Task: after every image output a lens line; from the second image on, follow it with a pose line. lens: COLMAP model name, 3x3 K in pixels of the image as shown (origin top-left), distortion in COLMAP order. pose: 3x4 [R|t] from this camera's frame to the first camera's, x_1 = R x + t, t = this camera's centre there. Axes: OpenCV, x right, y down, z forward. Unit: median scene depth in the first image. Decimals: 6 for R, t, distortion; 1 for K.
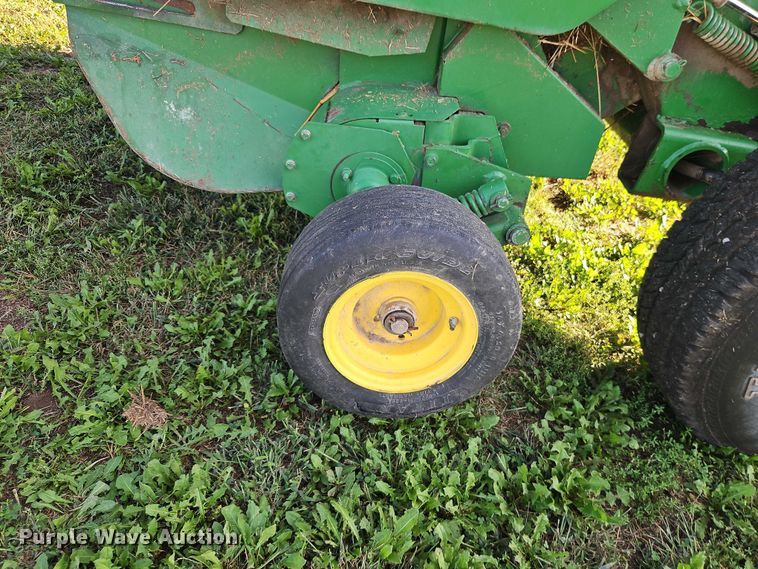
lens RADIAL K [[516.1, 0, 372.3], [0, 516.1, 289.9], [0, 0, 1]] dist [0.014145, -0.005376]
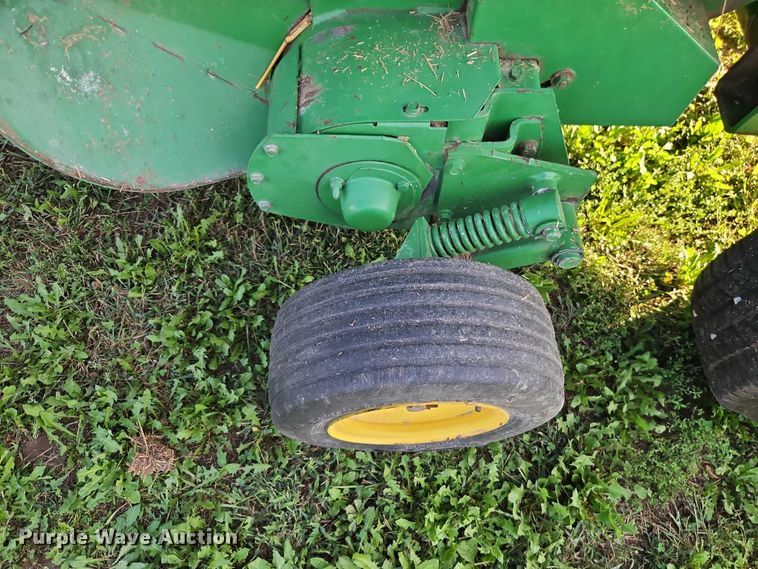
lens RADIAL K [[512.6, 0, 379.0], [0, 512.6, 284.5], [0, 0, 1]] dist [0.009371, -0.004930]
pose [[0.998390, -0.049947, -0.026869, 0.020967], [0.056698, 0.867144, 0.494820, -0.453423], [-0.001416, -0.495547, 0.868580, 0.313601]]
